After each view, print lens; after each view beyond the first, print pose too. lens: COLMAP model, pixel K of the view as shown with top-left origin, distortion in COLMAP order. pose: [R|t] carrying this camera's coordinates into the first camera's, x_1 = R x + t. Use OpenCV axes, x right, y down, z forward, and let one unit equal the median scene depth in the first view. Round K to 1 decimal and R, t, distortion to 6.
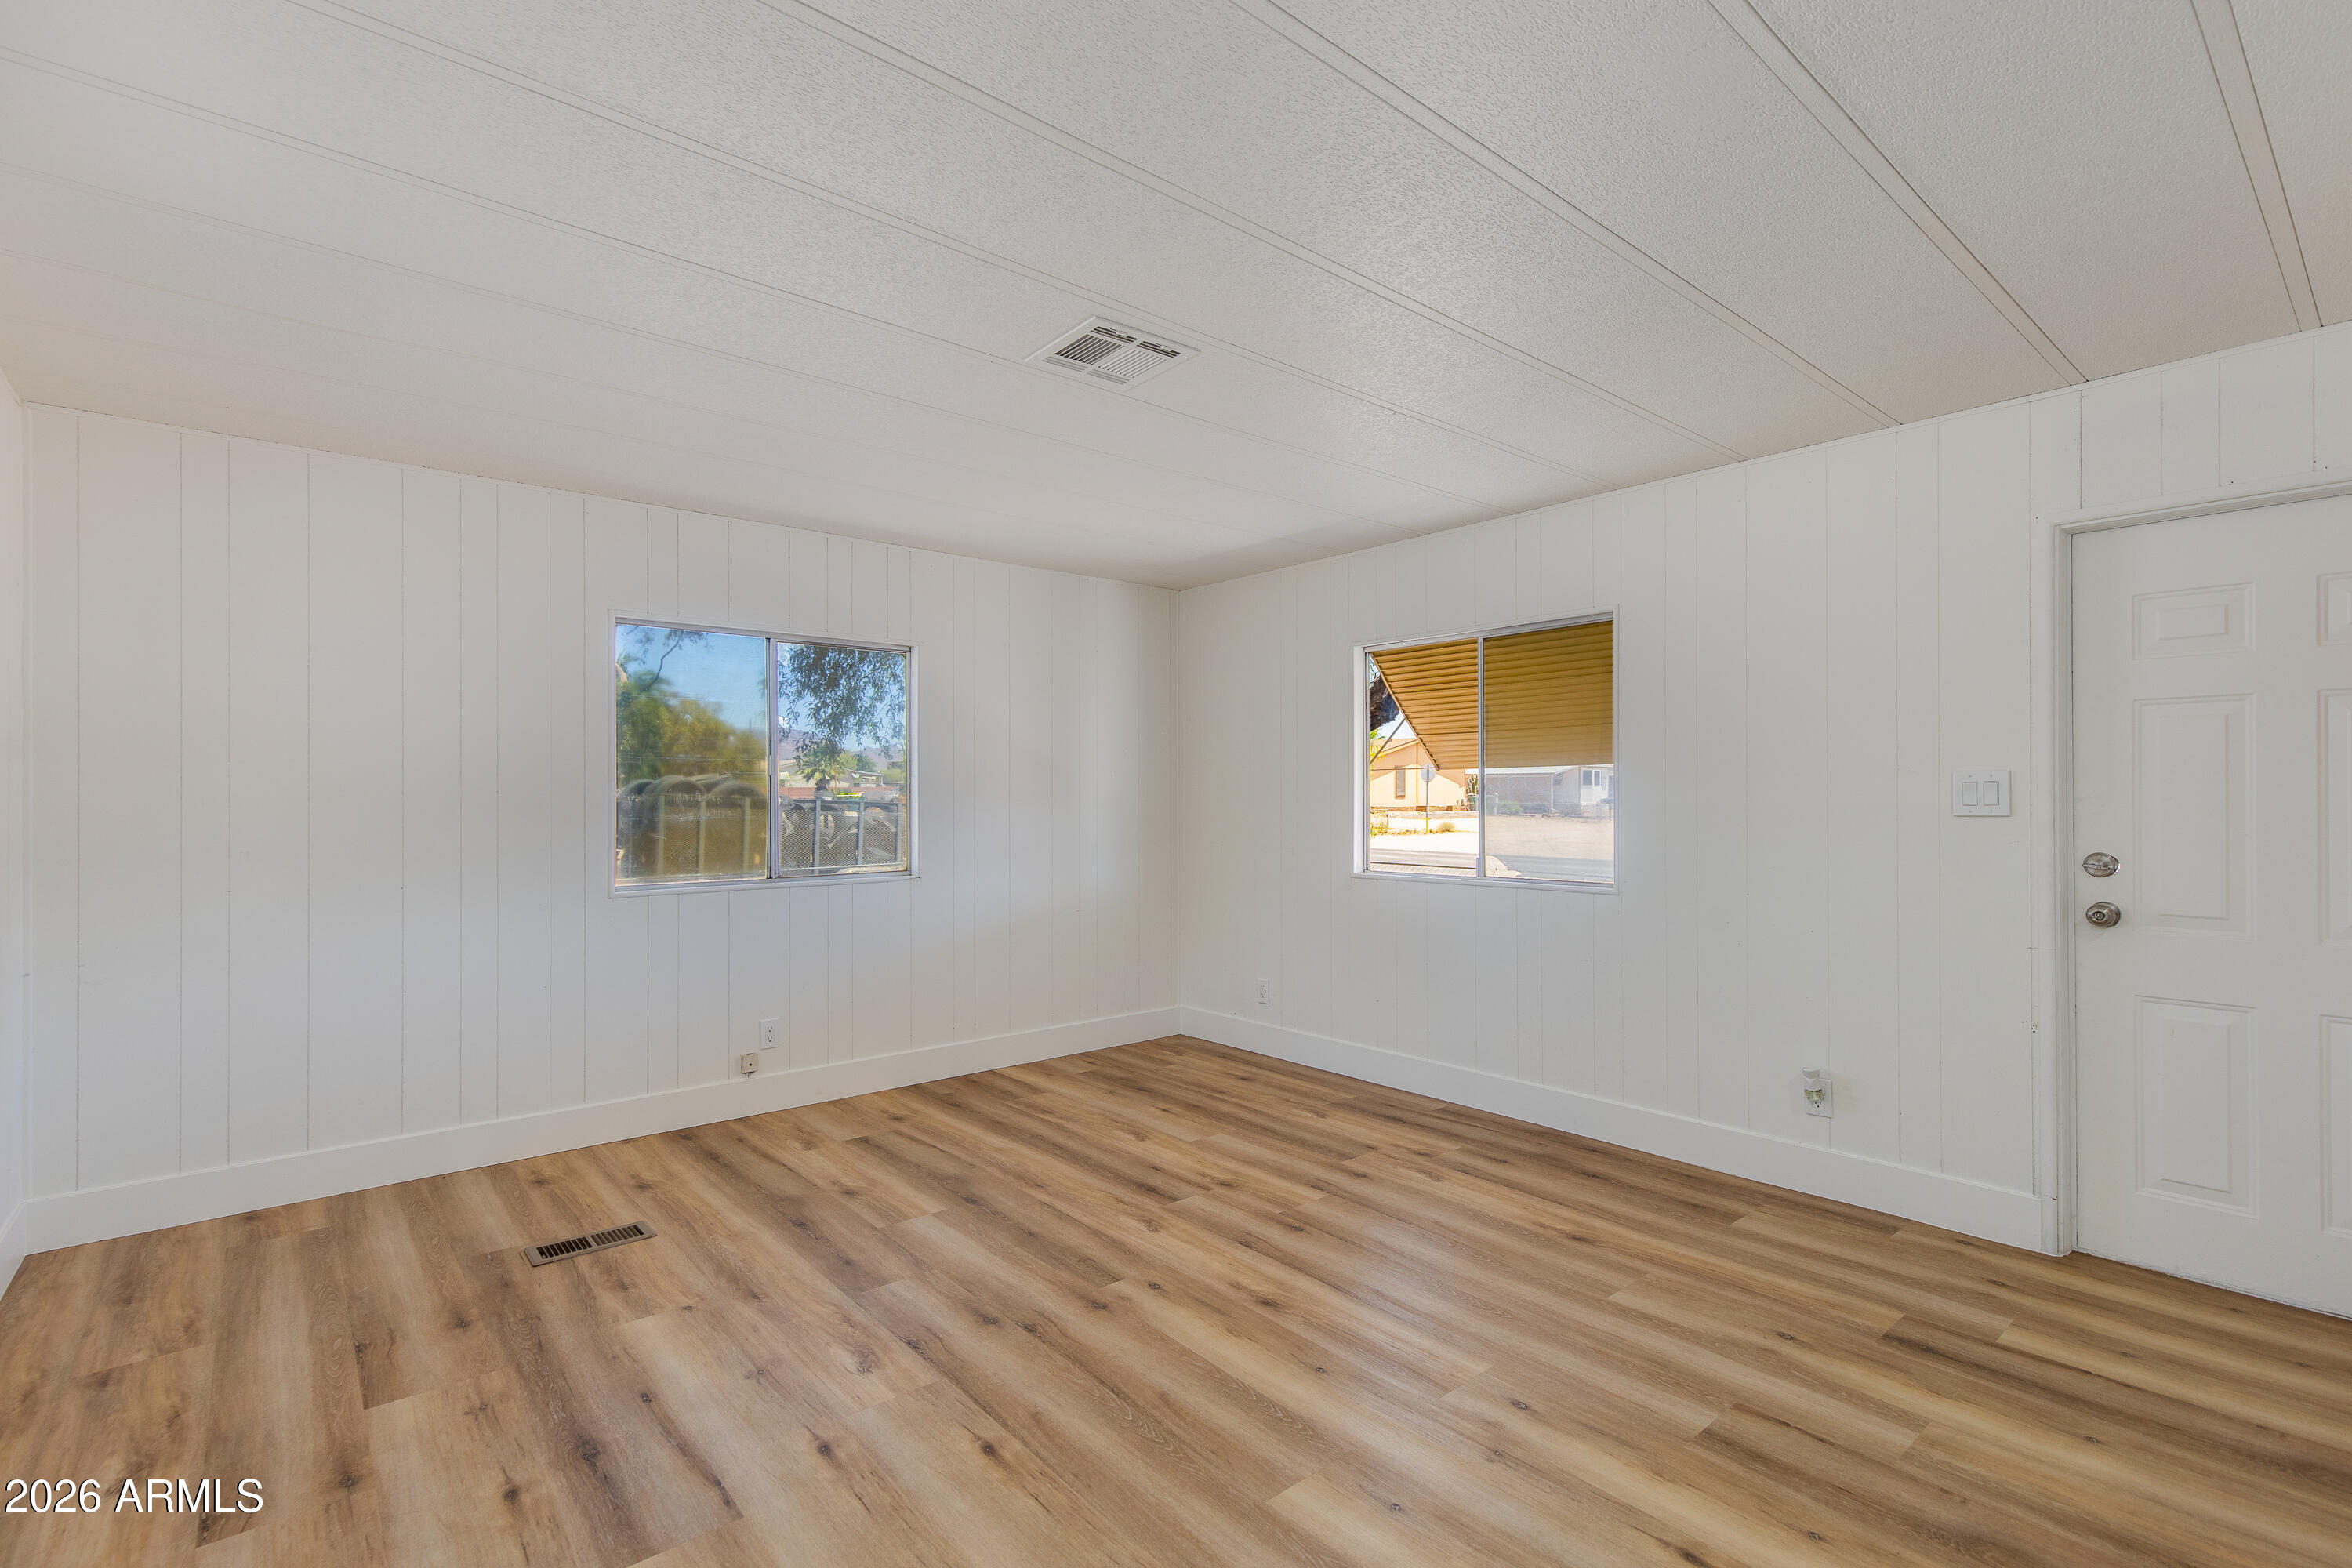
lens RADIAL K [[1068.2, 0, 1167.9], [0, 1068.2, 781.5], [0, 0, 1]] dist [0.009546, -0.002999]
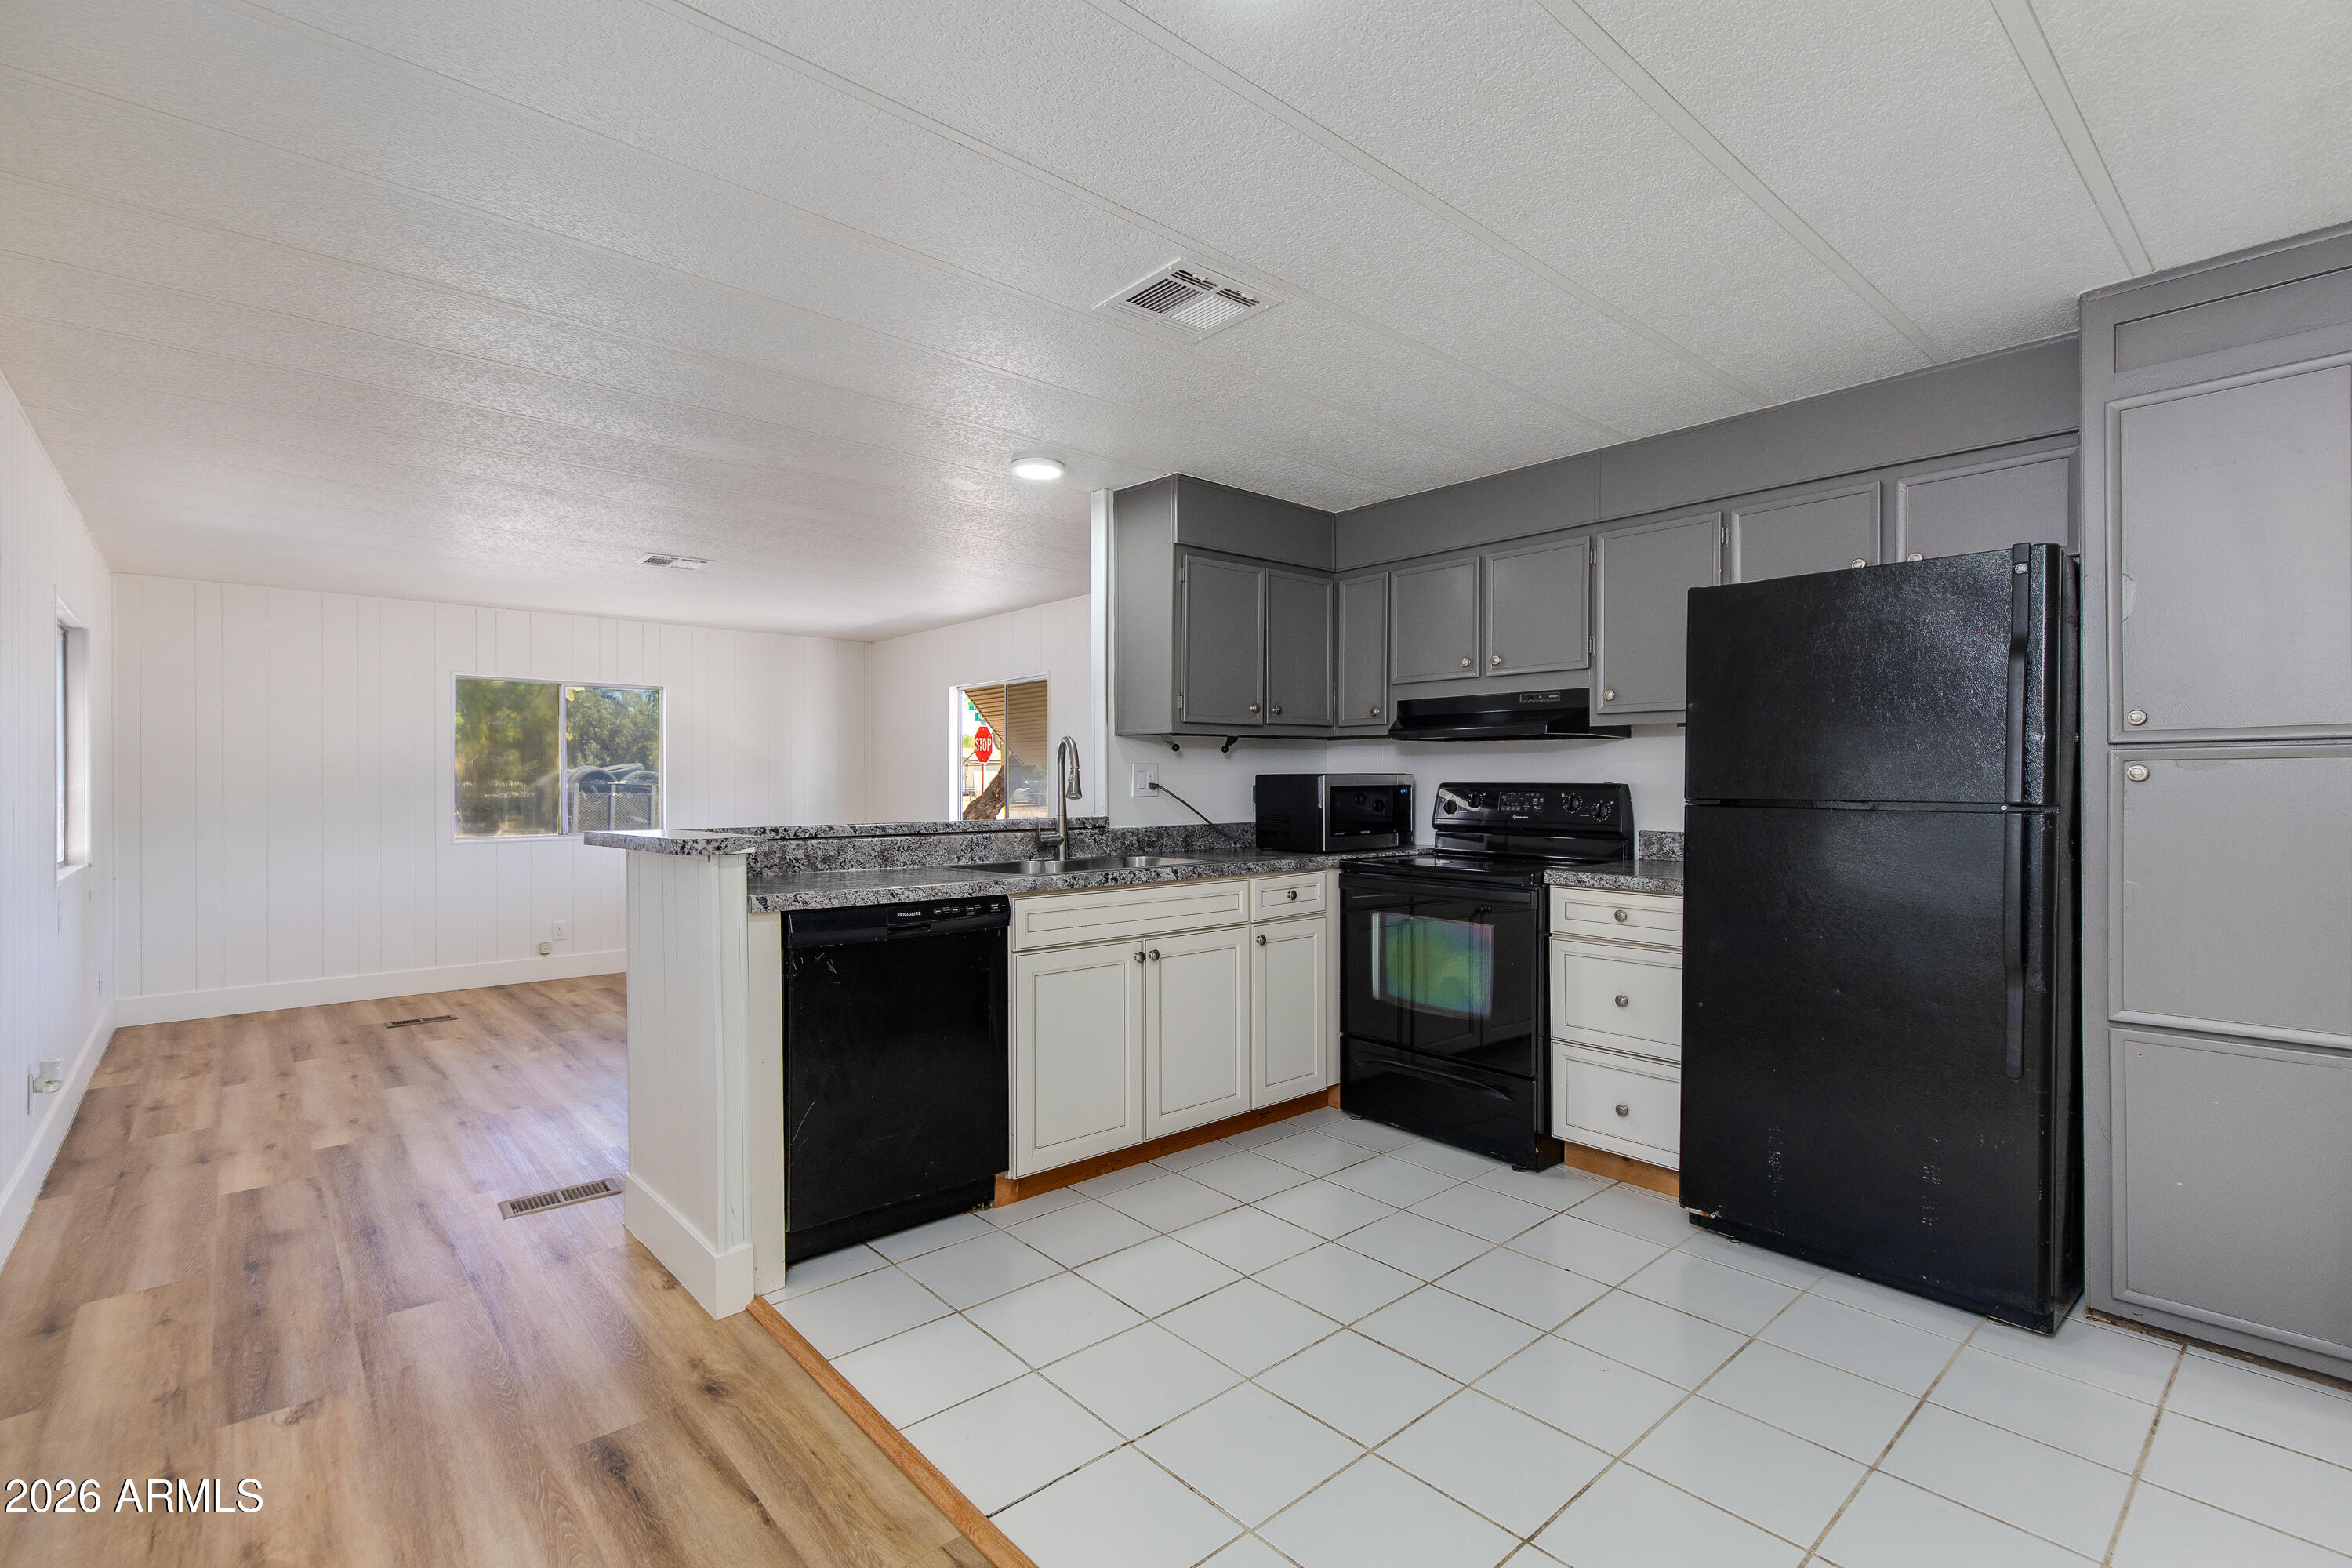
lens RADIAL K [[1068.2, 0, 1155.1], [0, 1068.2, 784.0], [0, 0, 1]] dist [0.009546, -0.002999]
pose [[0.999933, 0.000075, 0.011616, 0.750483], [-0.000229, 0.999912, 0.013267, -0.008045], [-0.011614, -0.013268, 0.999845, -0.917751]]
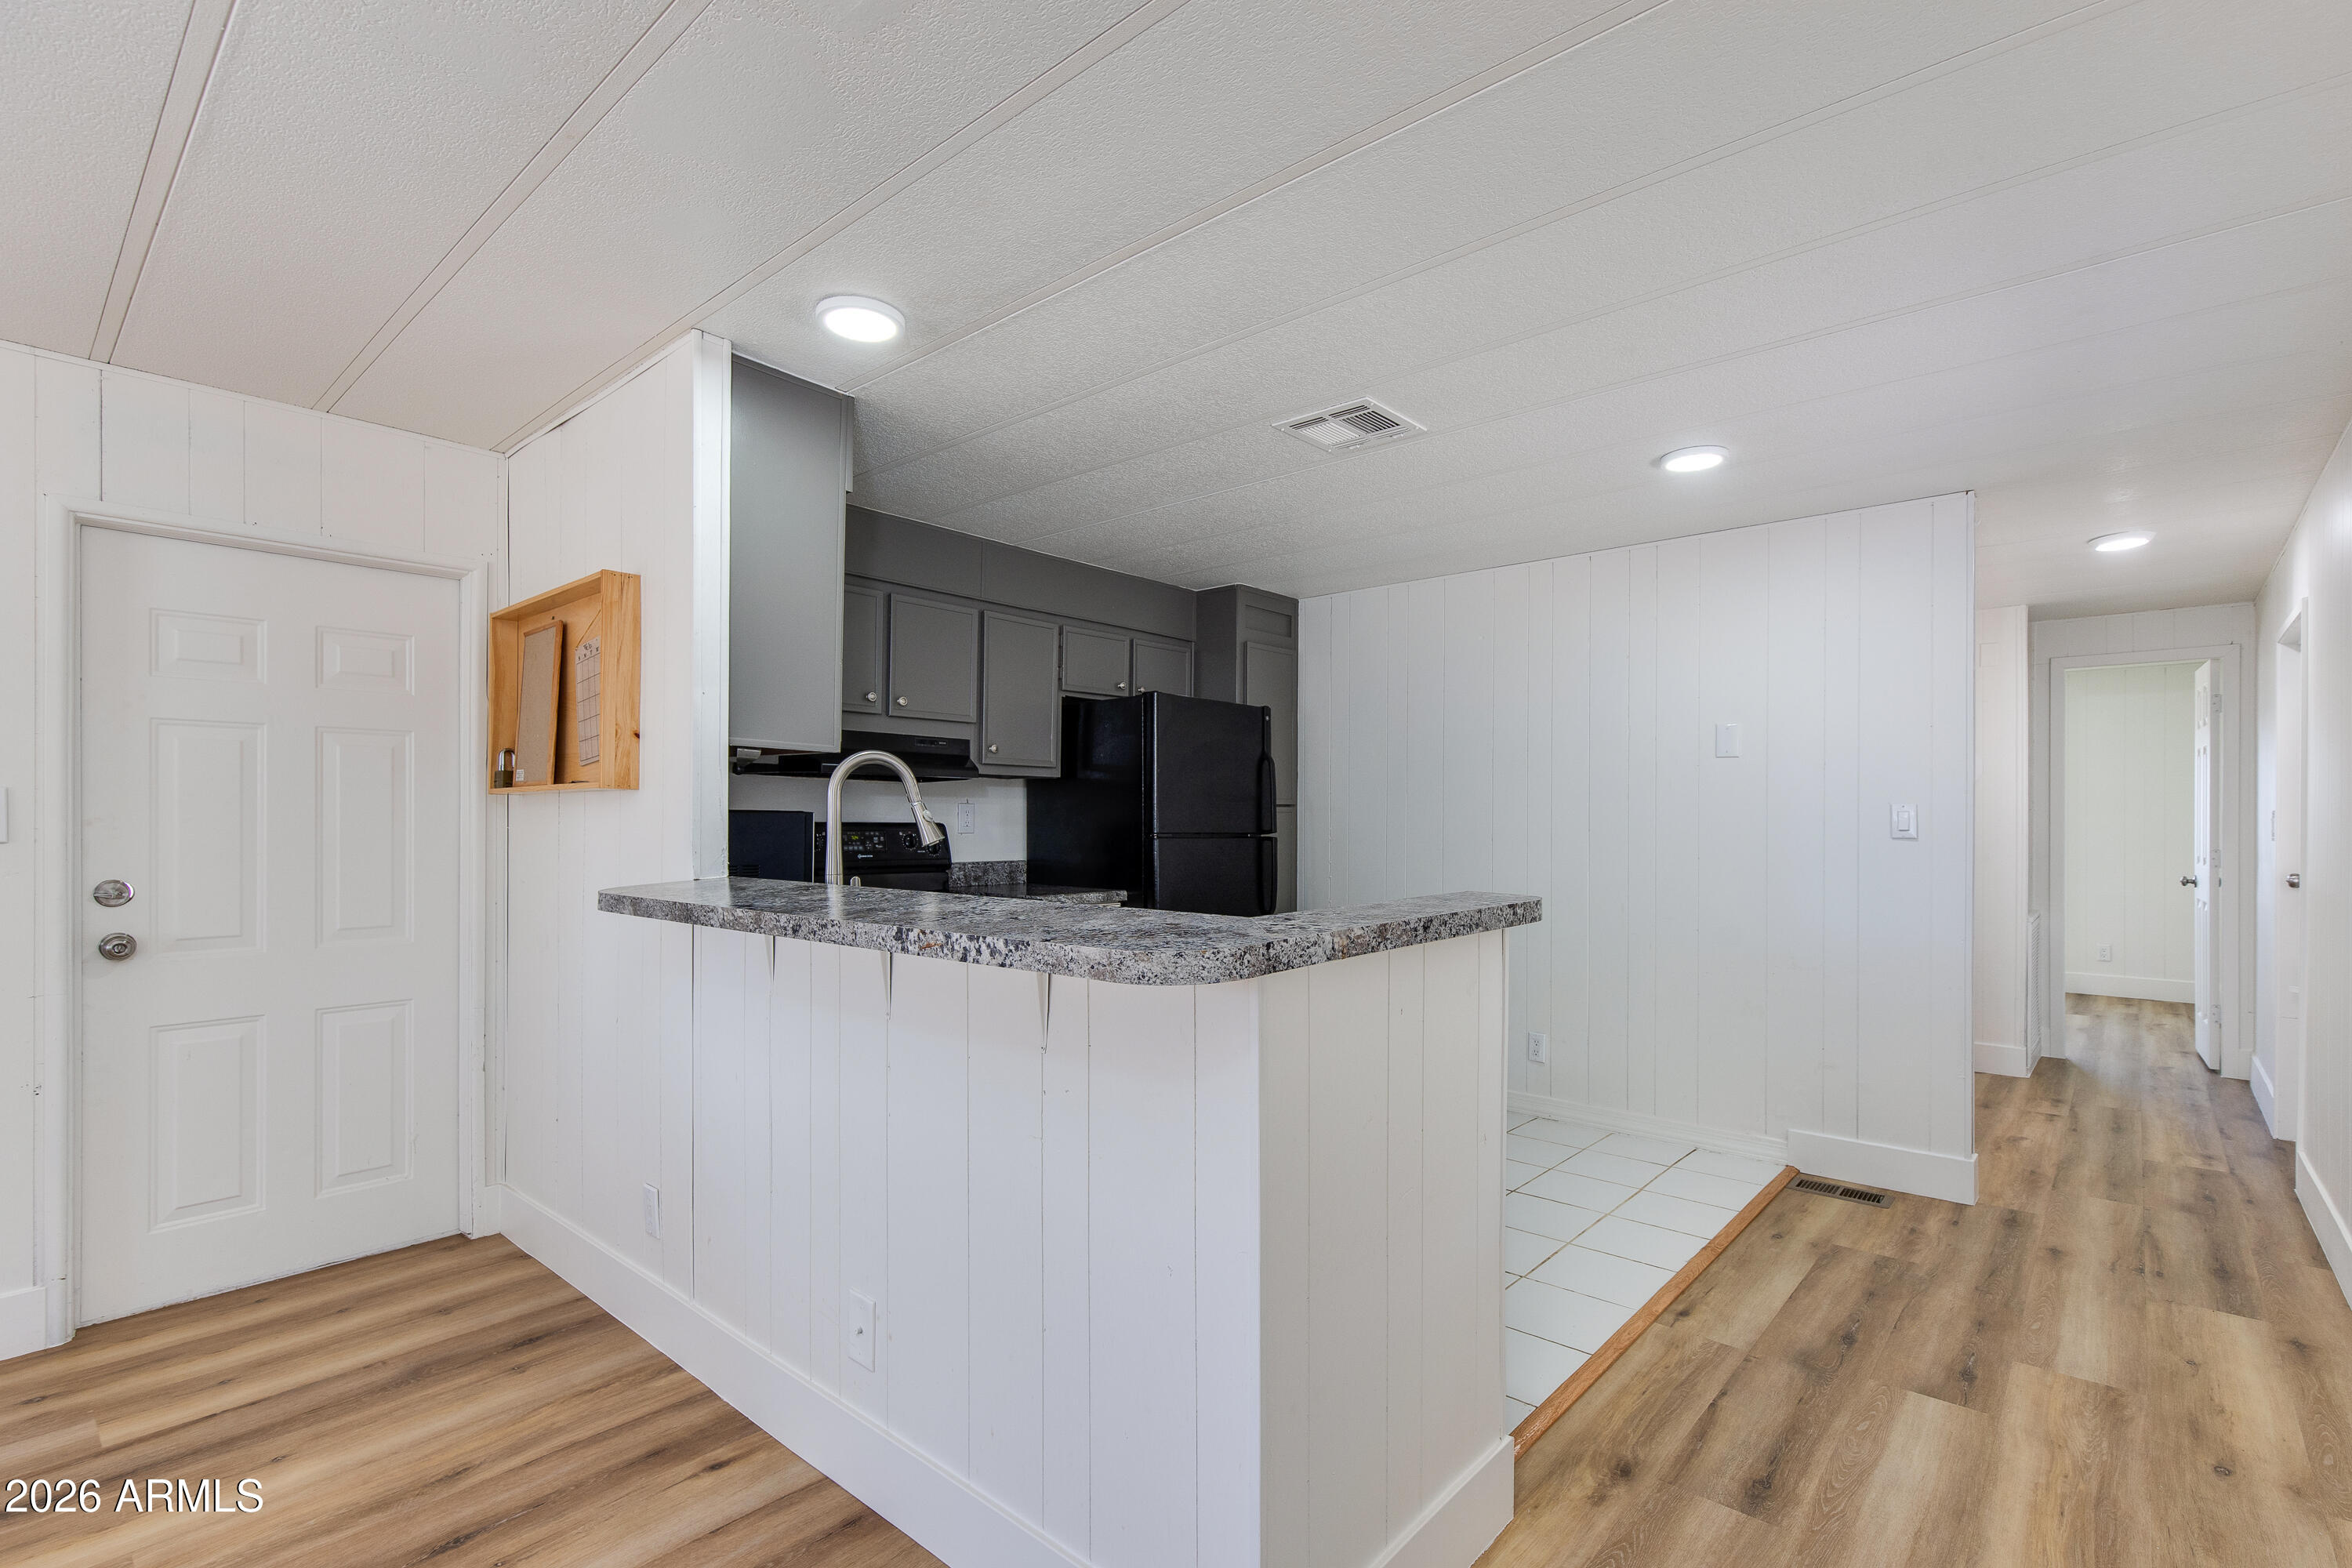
lens RADIAL K [[1074.2, 0, 1229.0], [0, 1074.2, 823.6], [0, 0, 1]] dist [0.007255, -0.000872]
pose [[-0.169855, -0.005171, 0.985455, -0.206912], [-0.015449, 0.999877, 0.002584, -0.000026], [-0.985348, -0.014785, -0.169915, 0.216834]]
